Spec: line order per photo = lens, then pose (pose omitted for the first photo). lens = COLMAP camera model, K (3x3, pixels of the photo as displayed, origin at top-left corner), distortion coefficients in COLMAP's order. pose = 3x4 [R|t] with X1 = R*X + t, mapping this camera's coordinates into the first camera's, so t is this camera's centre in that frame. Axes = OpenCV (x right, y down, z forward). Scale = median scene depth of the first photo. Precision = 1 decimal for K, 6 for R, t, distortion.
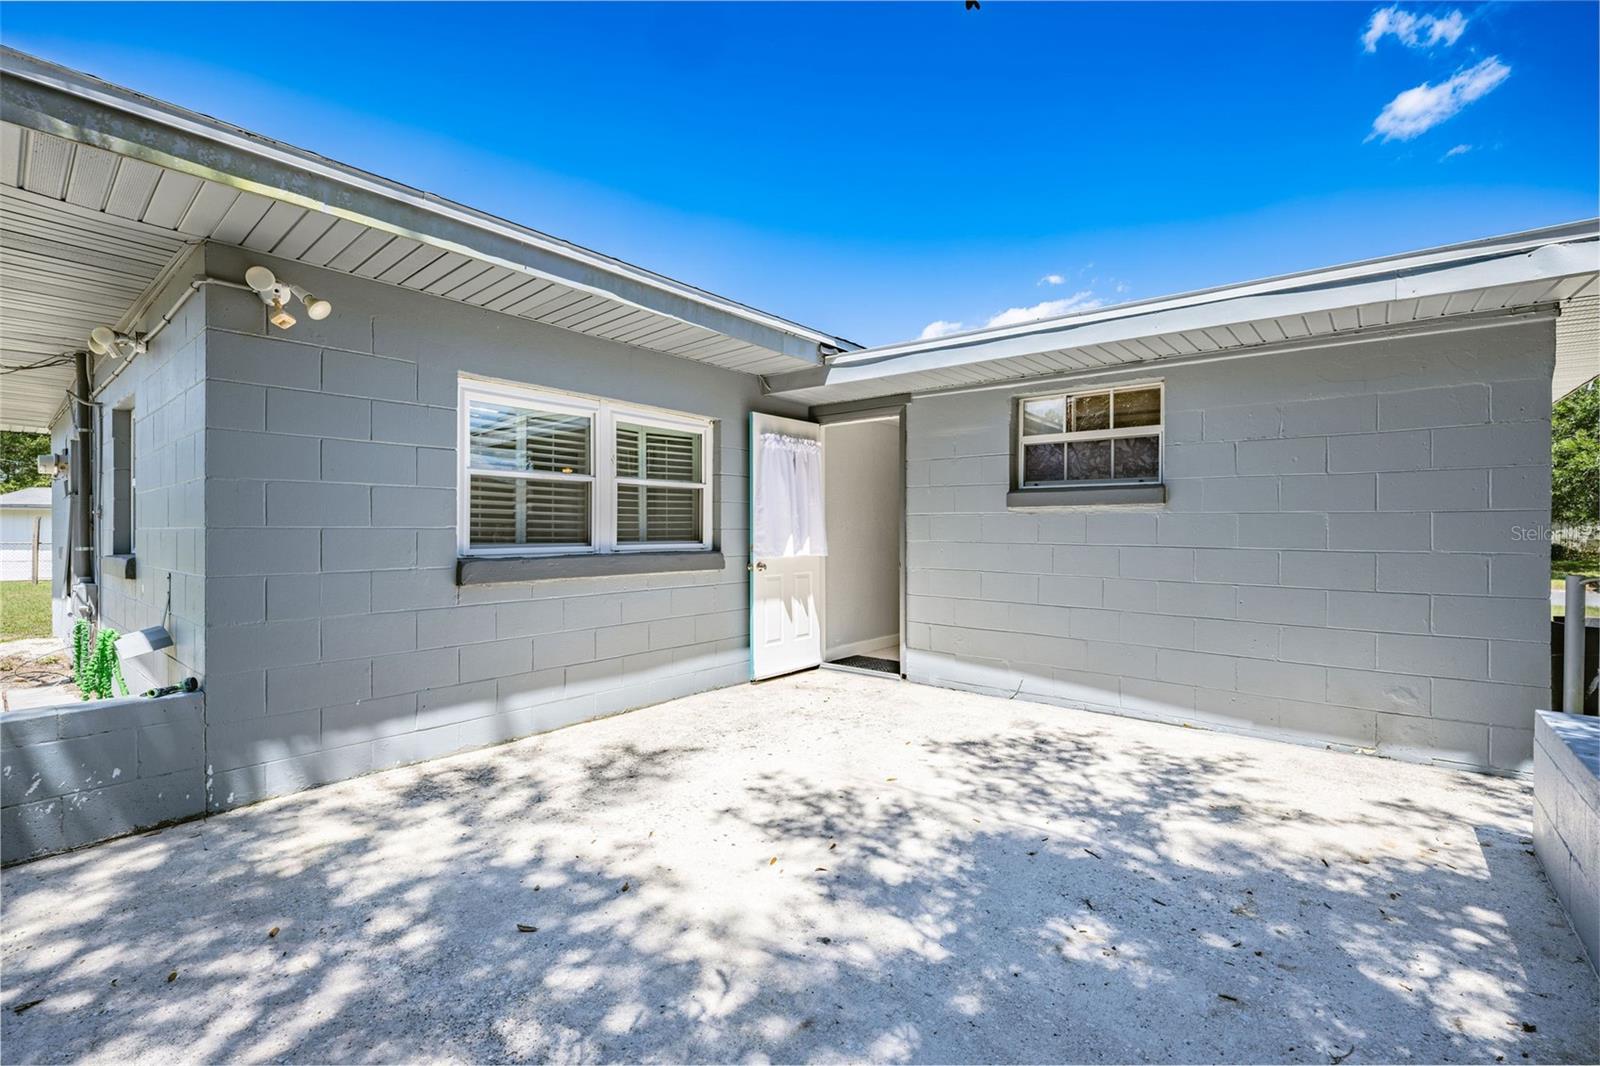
lens RADIAL K [[662.9, 0, 800.0], [0, 662.9, 533.0], [0, 0, 1]] dist [0.000051, -0.000016]
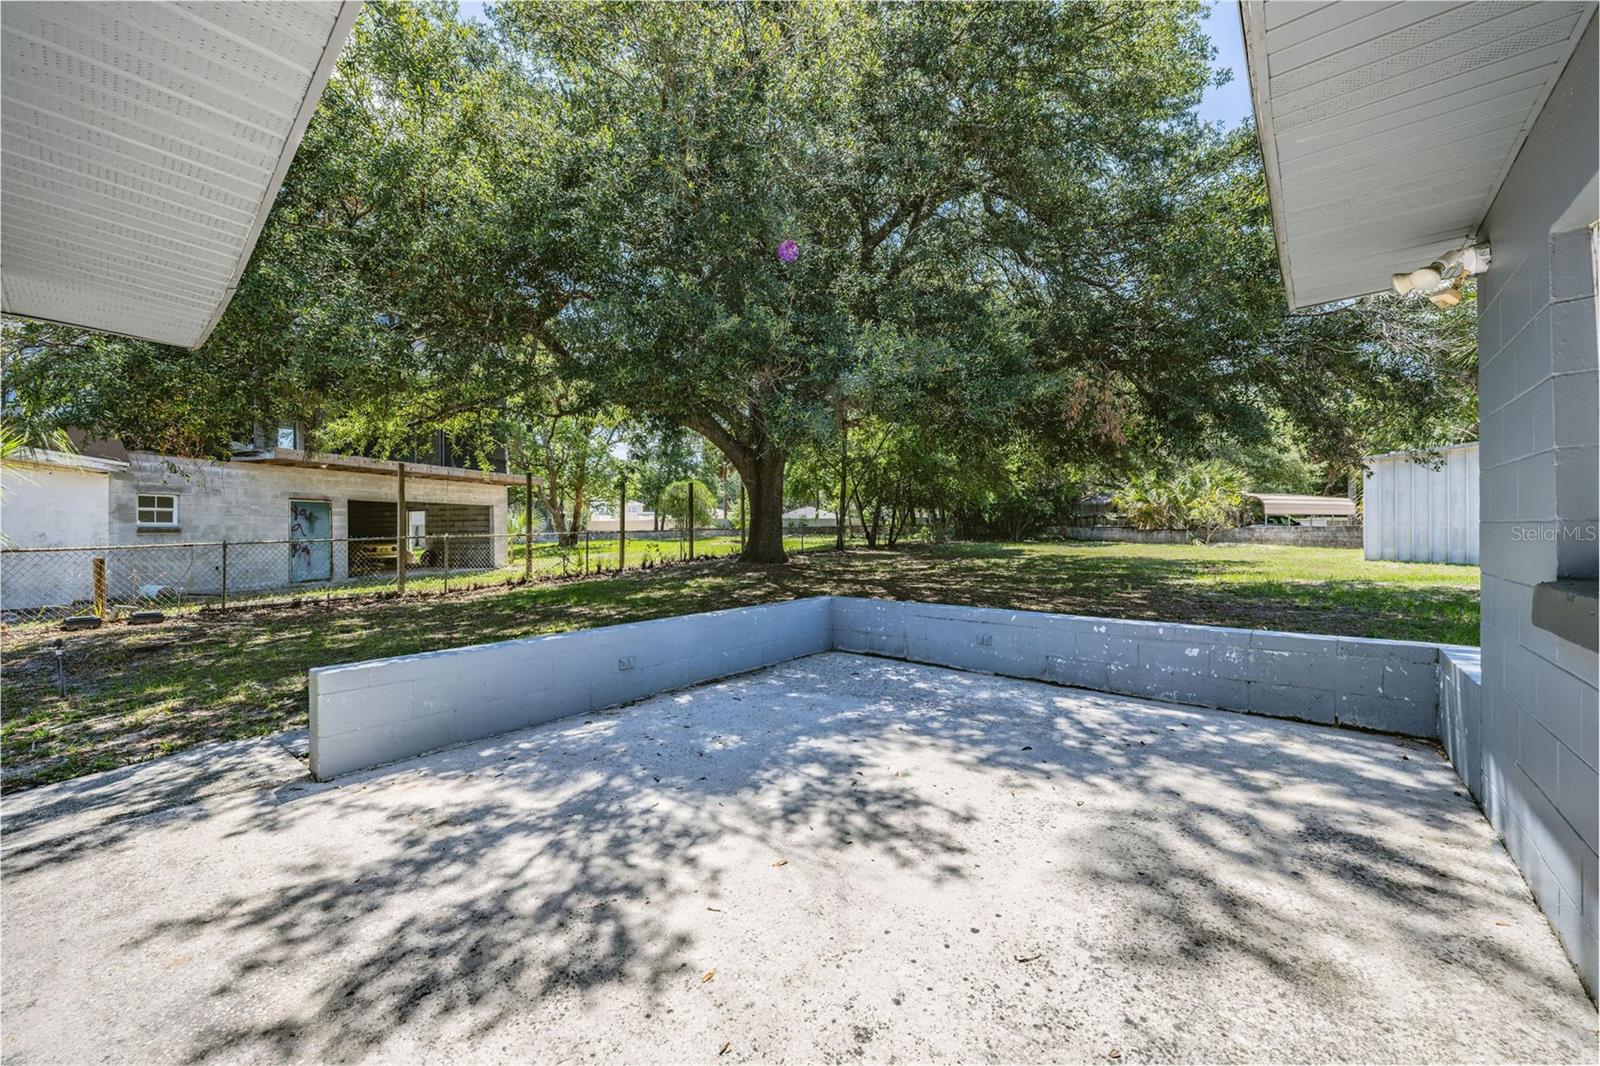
lens RADIAL K [[603.9, 0, 797.8], [0, 603.9, 528.0], [0, 0, 1]] dist [-0.000550, -0.000039]
pose [[-0.999802, 0.012099, 0.015809, 0.120602], [0.012104, 0.999927, 0.000225, -0.012324], [-0.015806, 0.000416, -0.999875, 1.898658]]
